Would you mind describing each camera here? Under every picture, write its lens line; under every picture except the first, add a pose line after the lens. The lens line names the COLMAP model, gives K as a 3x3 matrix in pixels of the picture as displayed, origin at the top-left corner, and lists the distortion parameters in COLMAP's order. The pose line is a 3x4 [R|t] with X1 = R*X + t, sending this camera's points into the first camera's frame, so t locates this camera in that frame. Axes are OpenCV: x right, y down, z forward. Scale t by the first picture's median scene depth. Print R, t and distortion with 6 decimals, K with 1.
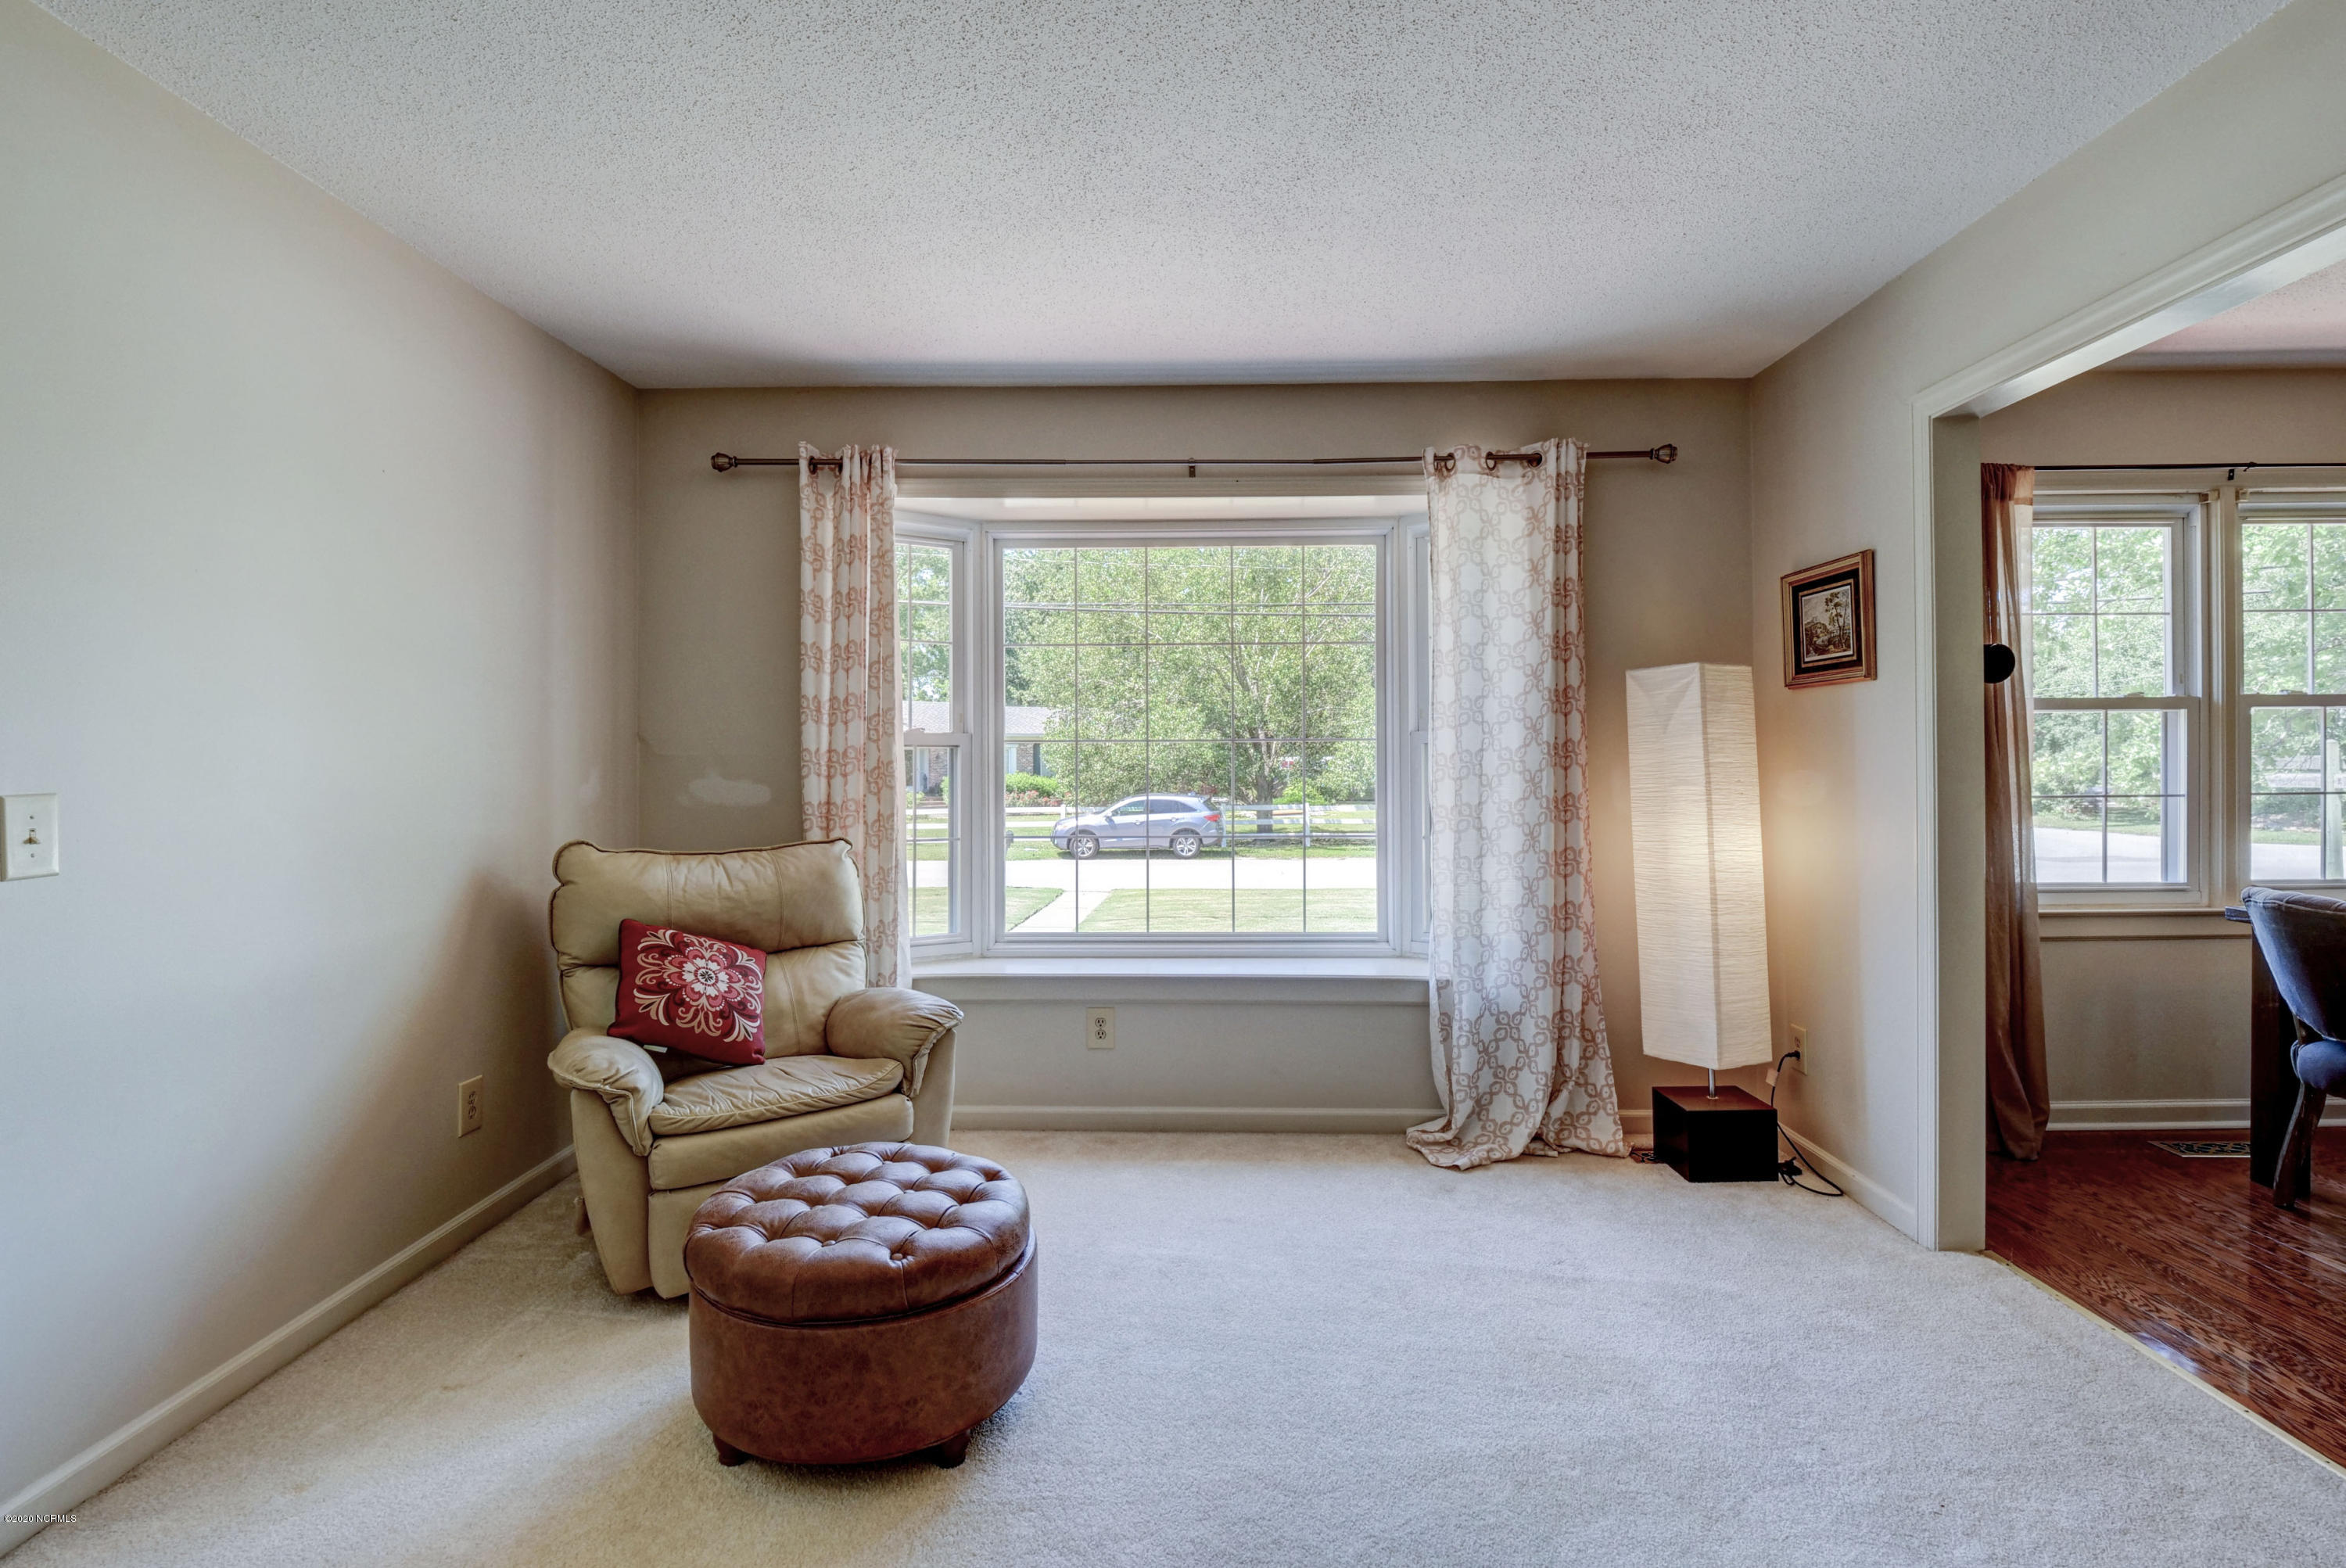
lens RADIAL K [[1146.0, 0, 1170.5], [0, 1146.0, 771.3], [0, 0, 1]] dist [-0.003756, -0.004046]
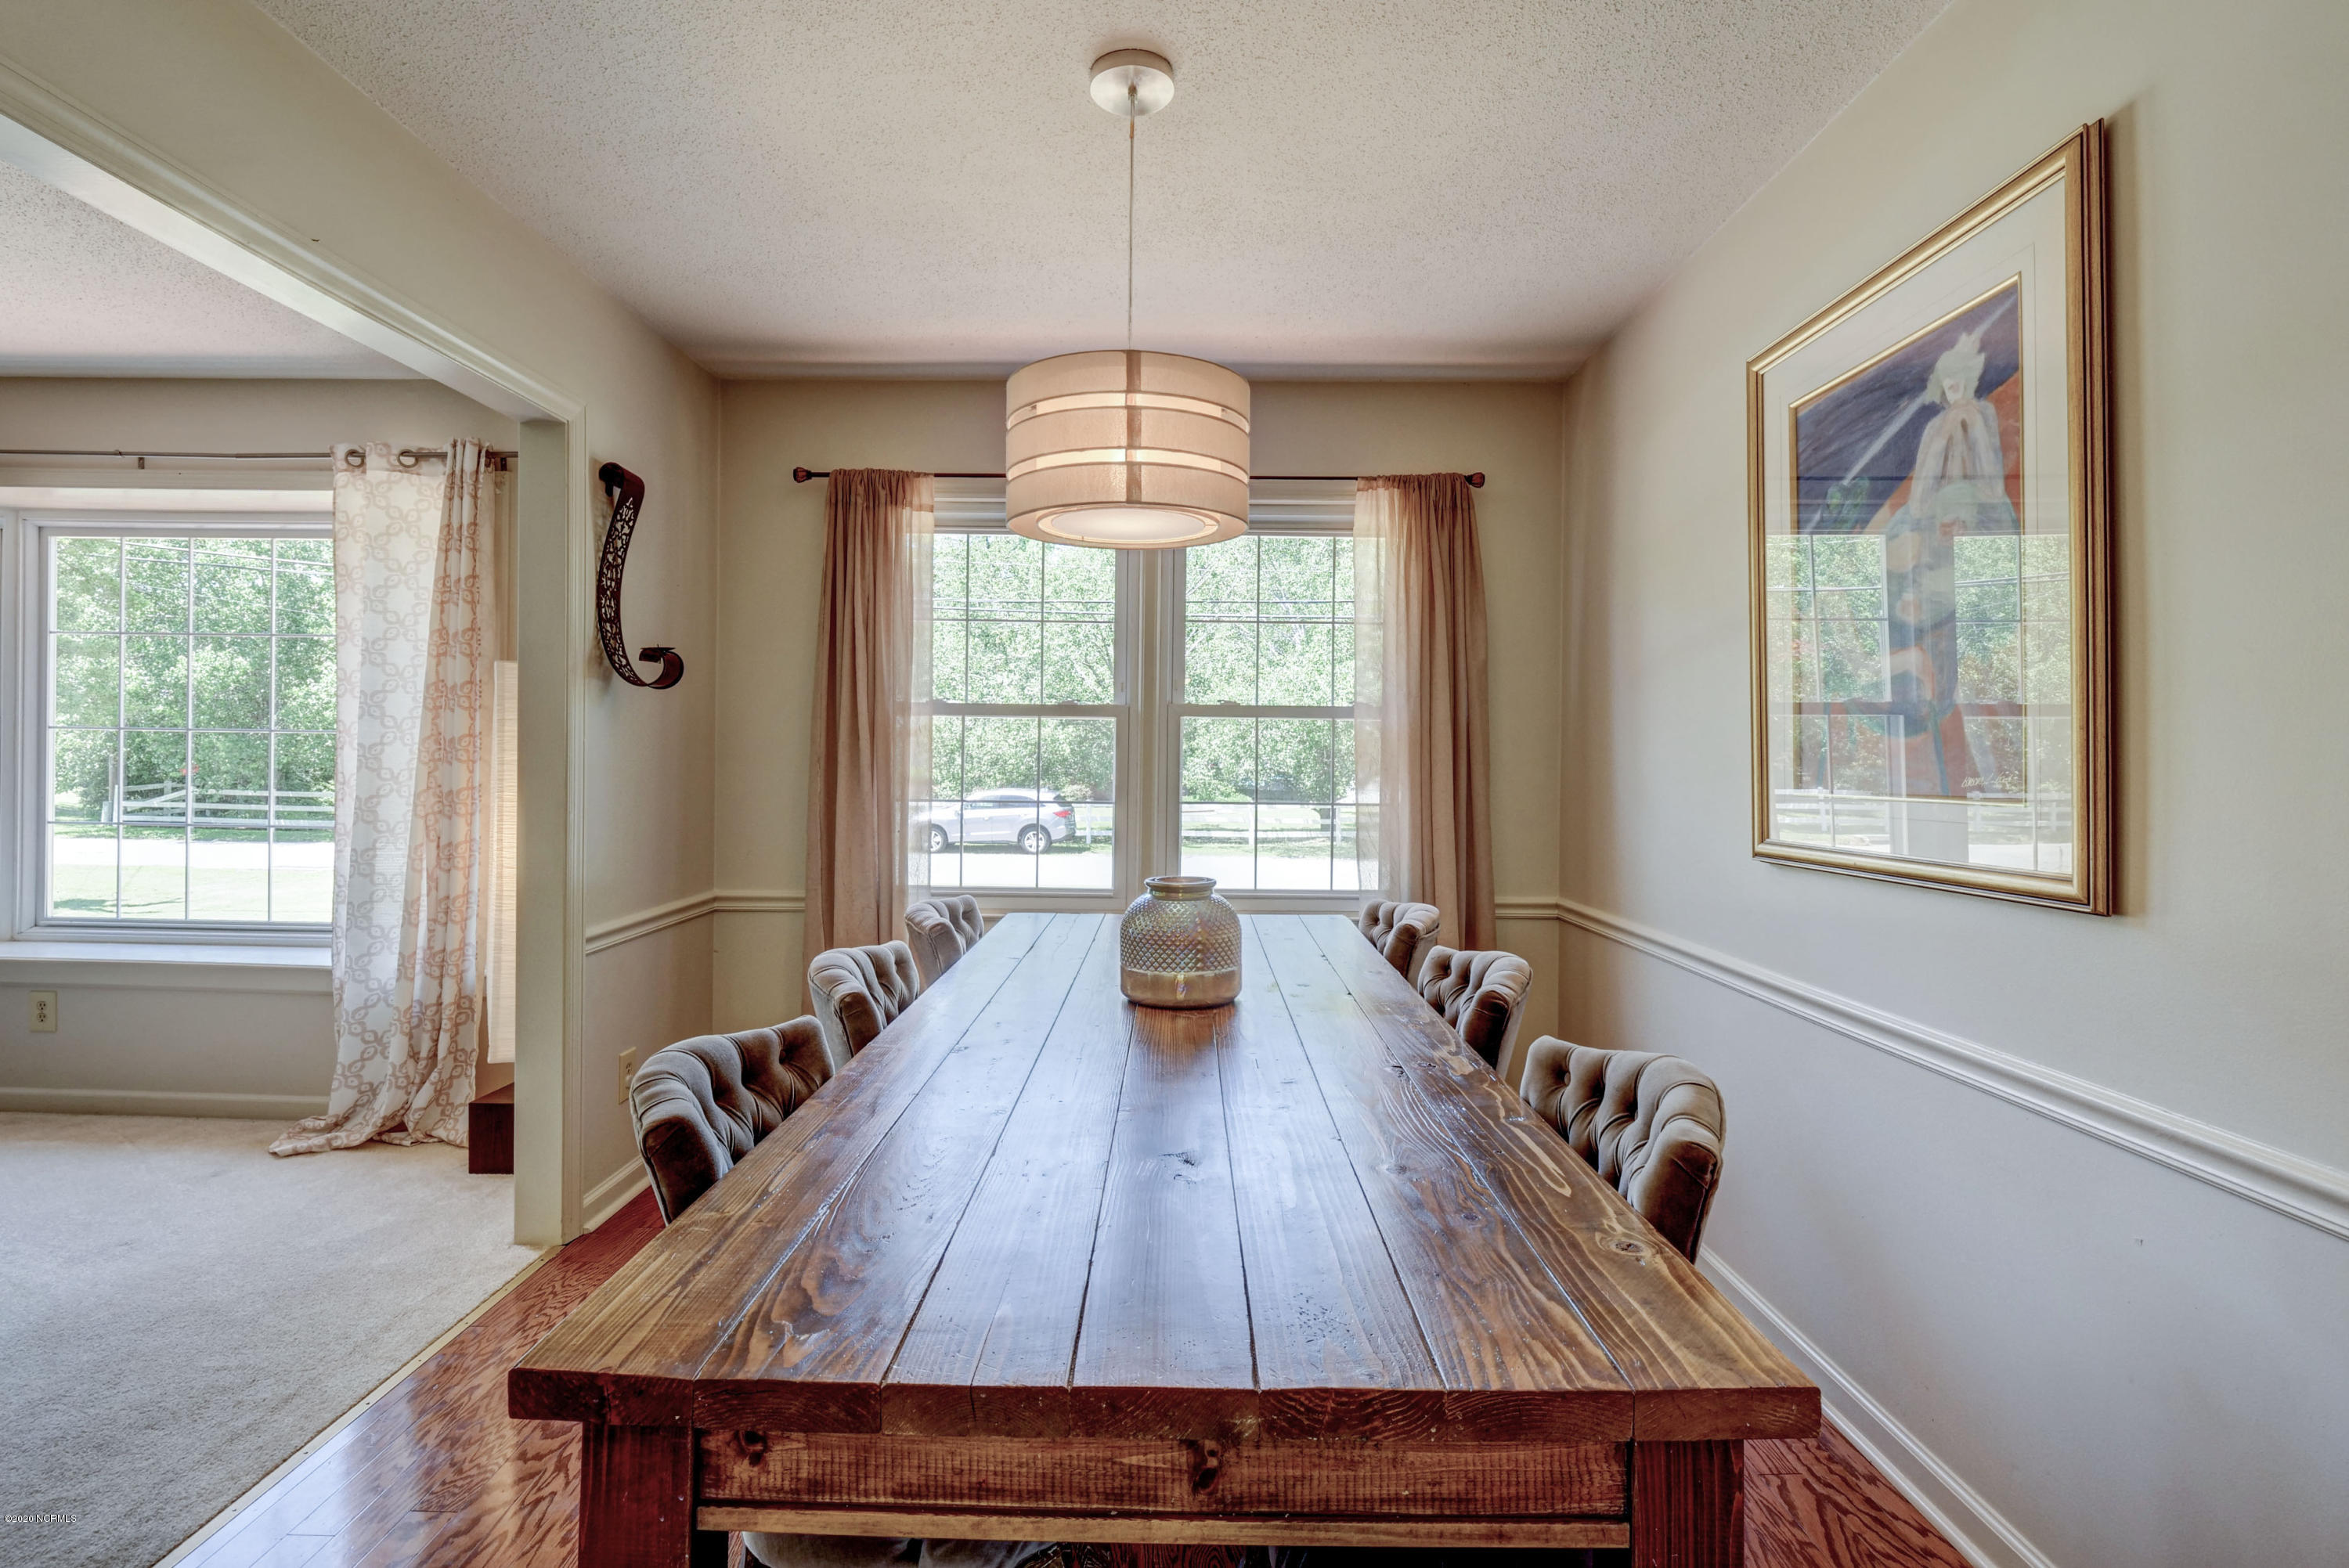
lens RADIAL K [[1147.3, 0, 1173.9], [0, 1147.3, 762.0], [0, 0, 1]] dist [-0.003756, -0.004046]
pose [[0.999657, 0.018069, 0.018940, 0.974273], [-0.017971, 0.999824, -0.005330, -0.009185], [-0.019033, 0.004988, 0.999806, -0.025171]]
